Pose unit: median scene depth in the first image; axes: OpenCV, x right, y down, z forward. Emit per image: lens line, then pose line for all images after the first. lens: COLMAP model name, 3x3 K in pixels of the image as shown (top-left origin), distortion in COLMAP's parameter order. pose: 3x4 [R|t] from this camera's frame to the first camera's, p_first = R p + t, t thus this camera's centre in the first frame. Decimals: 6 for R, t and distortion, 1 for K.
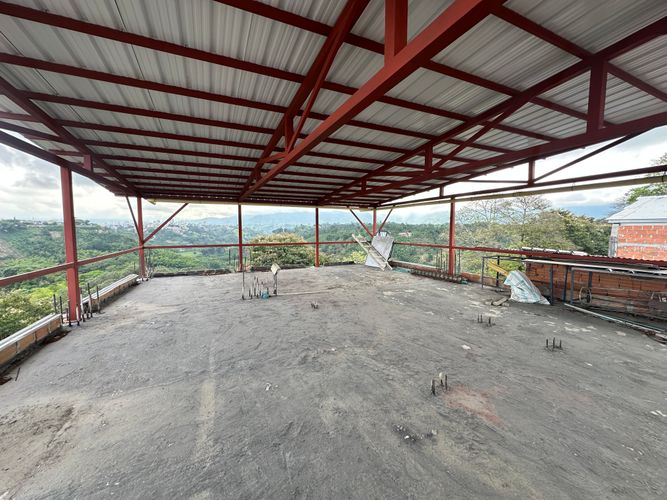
lens RADIAL K [[265.6, 0, 333.6], [0, 265.6, 249.0], [0, 0, 1]] dist [-0.001020, 0.000198]
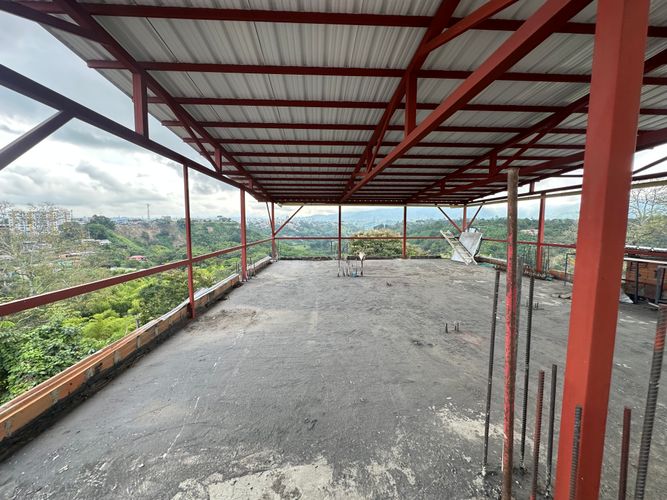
lens RADIAL K [[265.6, 0, 333.6], [0, 265.6, 249.0], [0, 0, 1]] dist [-0.001020, 0.000198]
pose [[0.930753, 0.033244, -0.364135, 0.084132], [-0.027944, 0.999413, 0.019815, 0.013356], [0.364580, -0.008268, 0.931136, -0.182964]]
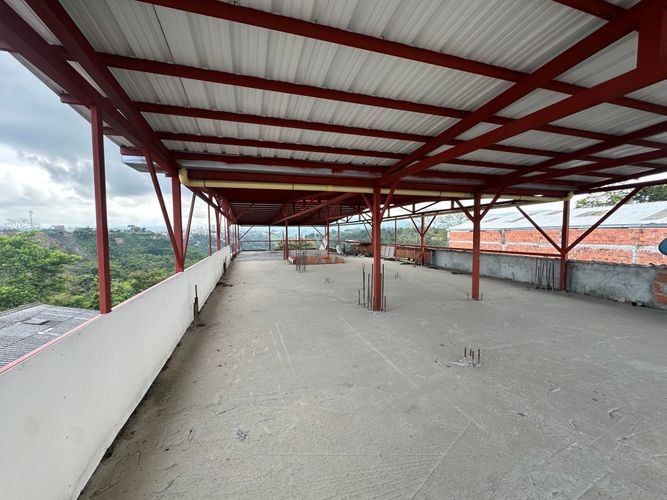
lens RADIAL K [[265.6, 0, 333.6], [0, 265.6, 249.0], [0, 0, 1]] dist [-0.001020, 0.000198]
pose [[0.992715, -0.000790, -0.120481, 0.696606], [-0.001419, 0.999832, -0.018253, 0.129216], [0.120475, 0.018291, 0.992548, -1.809656]]
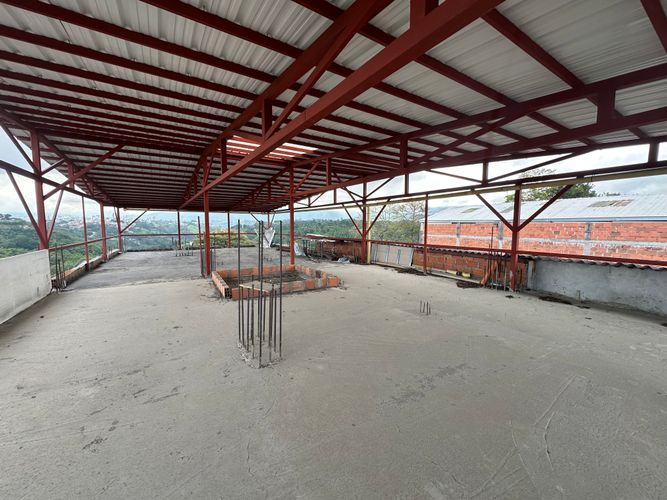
lens RADIAL K [[265.6, 0, 333.6], [0, 265.6, 249.0], [0, 0, 1]] dist [-0.001020, 0.000198]
pose [[0.989993, -0.008602, 0.140856, 0.438027], [0.006713, 0.999881, 0.013881, 0.067991], [-0.140958, -0.012796, 0.989933, -0.939406]]
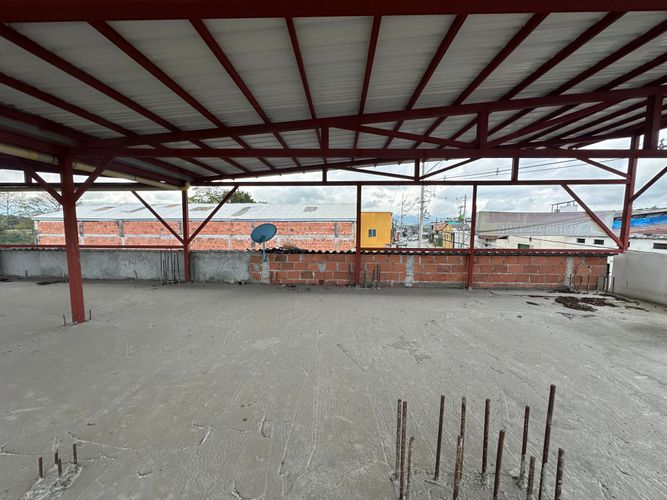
lens RADIAL K [[265.6, 0, 333.6], [0, 265.6, 249.0], [0, 0, 1]] dist [-0.001020, 0.000198]
pose [[0.438200, -0.075451, 0.895705, 0.772257], [0.061413, 0.996655, 0.053910, 0.124638], [-0.896777, 0.031384, 0.441368, -1.674220]]
